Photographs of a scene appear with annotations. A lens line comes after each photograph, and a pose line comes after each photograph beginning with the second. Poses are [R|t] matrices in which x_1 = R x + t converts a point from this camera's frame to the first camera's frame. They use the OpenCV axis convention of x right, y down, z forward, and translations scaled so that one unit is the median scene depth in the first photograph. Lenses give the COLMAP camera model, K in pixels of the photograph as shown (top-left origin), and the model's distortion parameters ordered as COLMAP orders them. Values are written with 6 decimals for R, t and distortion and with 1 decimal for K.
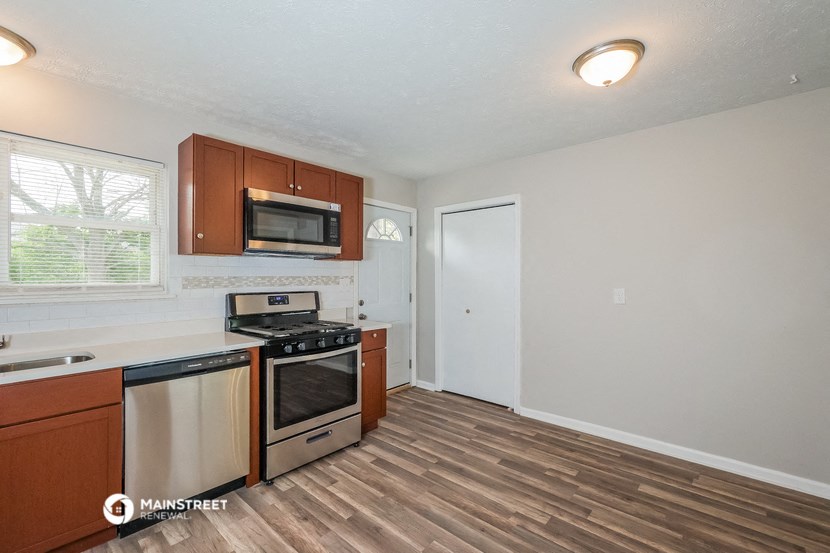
lens RADIAL K [[381.0, 0, 429.5], [0, 381.0, 274.7], [0, 0, 1]] dist [0.000722, 0.005636]
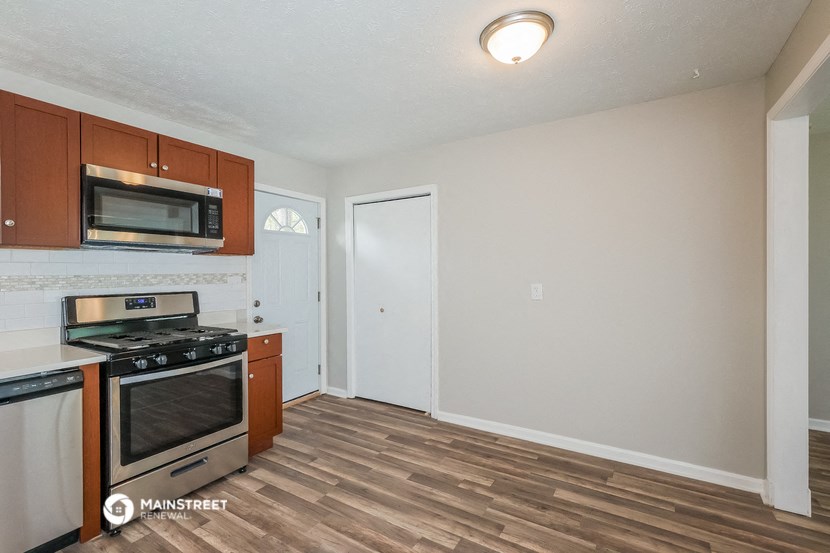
lens RADIAL K [[381.0, 0, 414.1], [0, 381.0, 271.0], [0, 0, 1]] dist [0.000722, 0.005636]
pose [[0.992115, -0.006035, 0.125182, 0.090404], [0.005834, 0.999981, 0.001969, -0.001302], [-0.125191, -0.001223, 0.992132, 0.106963]]
